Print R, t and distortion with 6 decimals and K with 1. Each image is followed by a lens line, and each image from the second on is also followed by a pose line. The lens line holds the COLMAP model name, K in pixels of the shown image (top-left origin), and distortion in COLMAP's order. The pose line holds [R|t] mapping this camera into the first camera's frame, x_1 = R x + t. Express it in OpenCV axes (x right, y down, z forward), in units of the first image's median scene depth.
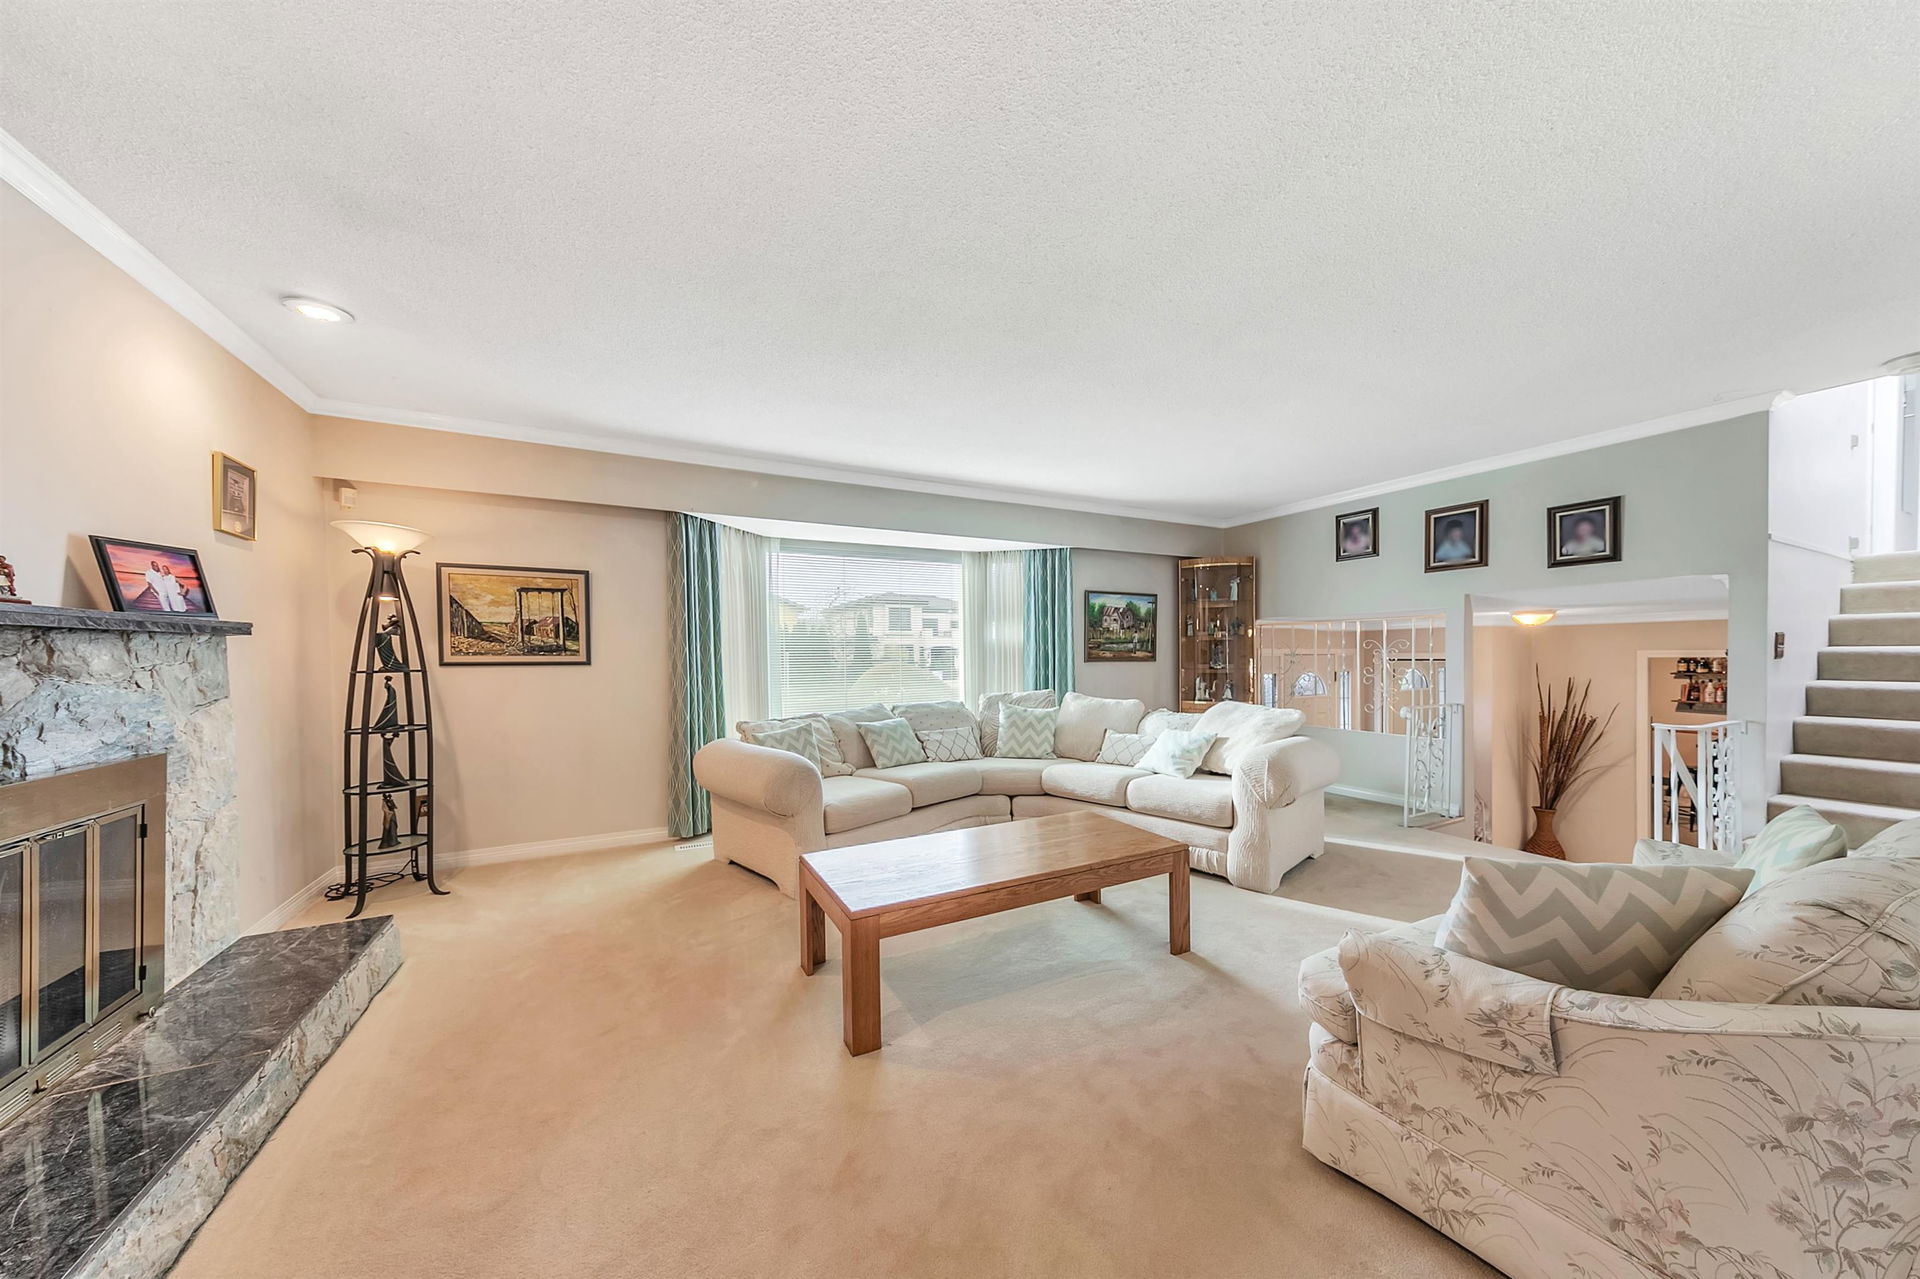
lens RADIAL K [[620.6, 0, 941.6], [0, 620.6, 669.6], [0, 0, 1]] dist [0.000355, 0.000093]
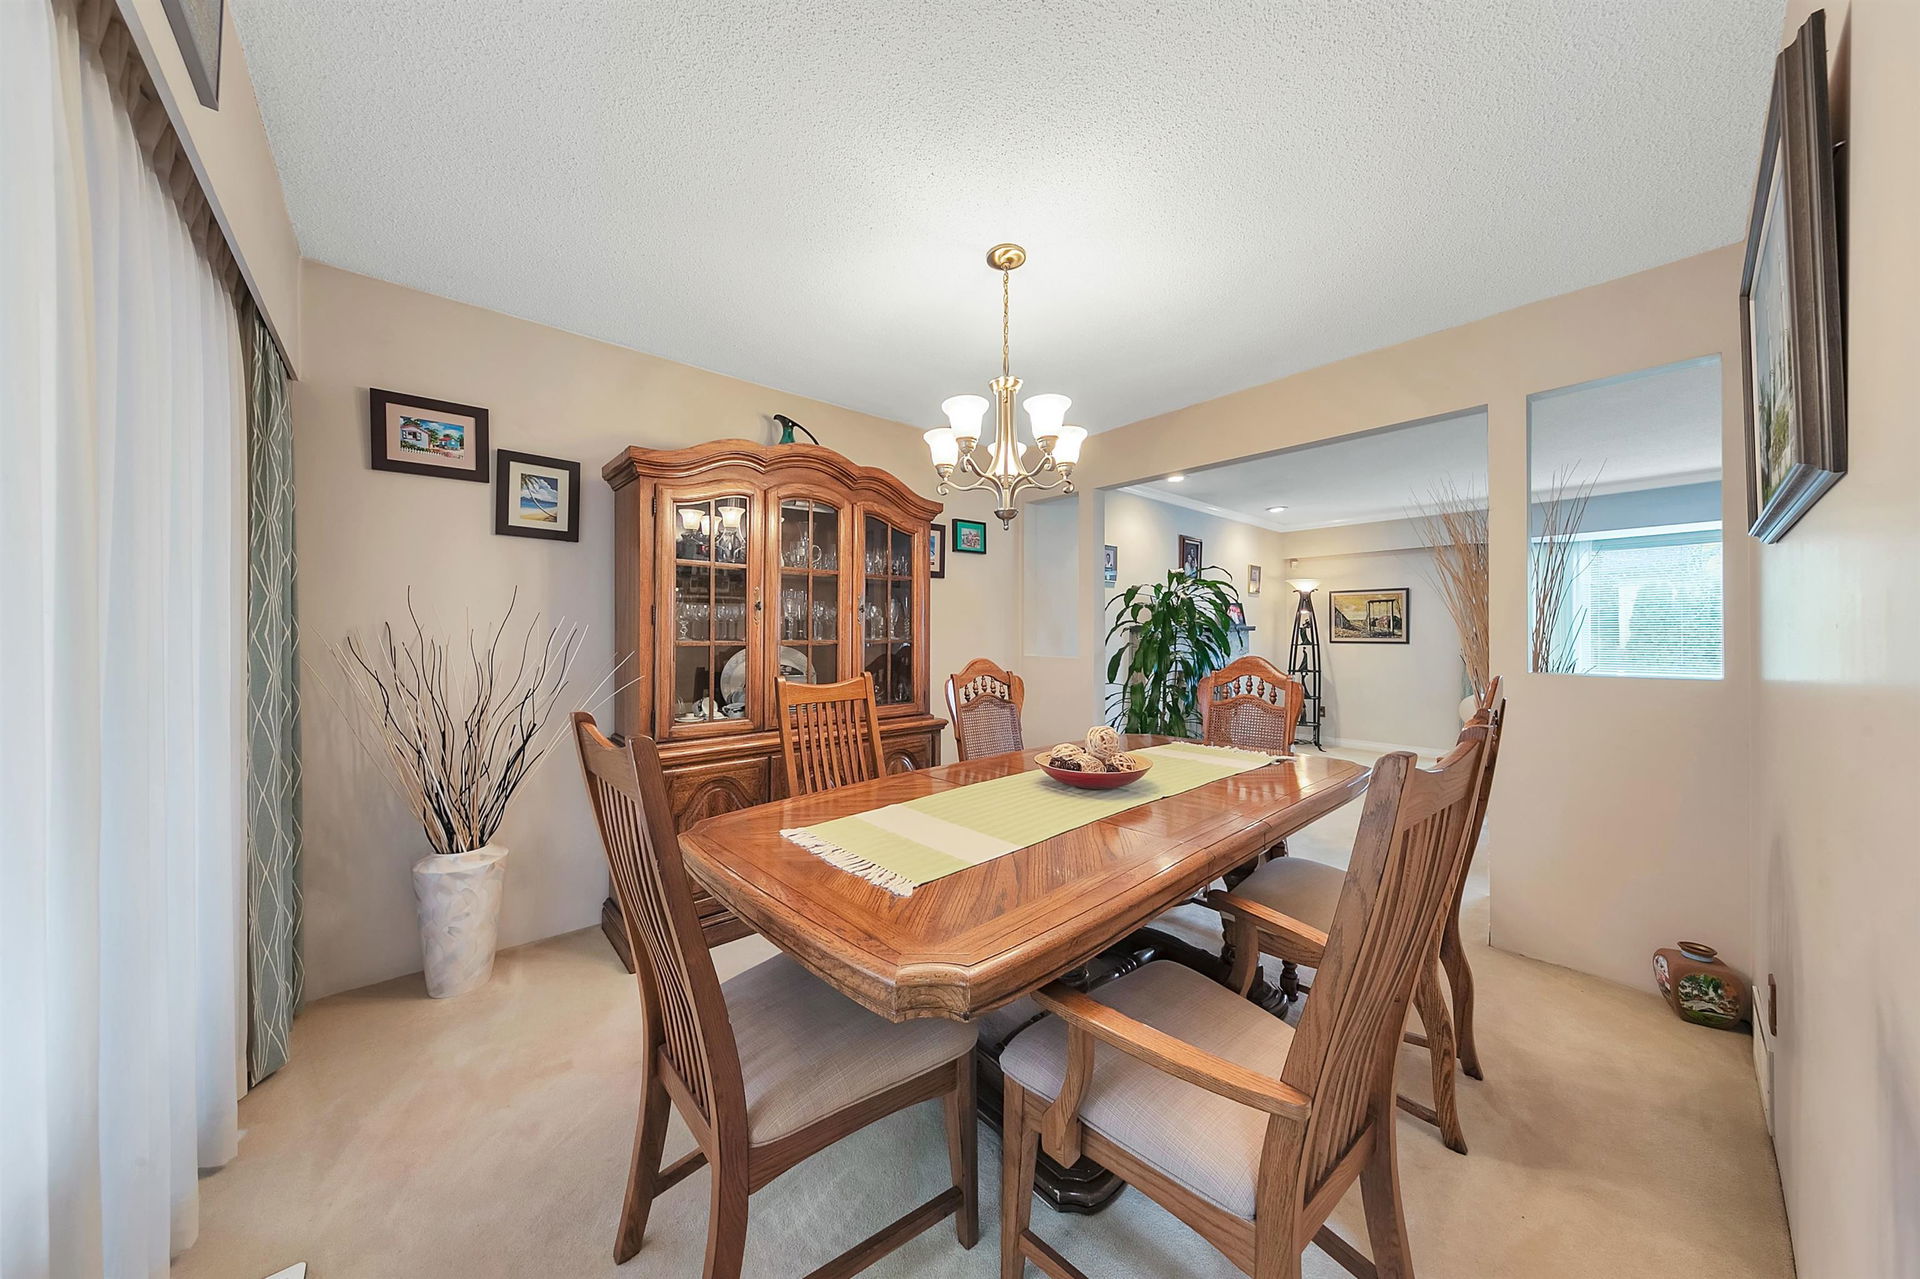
lens RADIAL K [[620.6, 0, 956.9], [0, 620.6, 639.6], [0, 0, 1]] dist [0.000355, 0.000093]
pose [[0.239504, 0.008234, -0.970860, 0.797806], [-0.023897, 0.999711, 0.002583, 0.006757], [0.970601, 0.022582, 0.239631, -0.609097]]
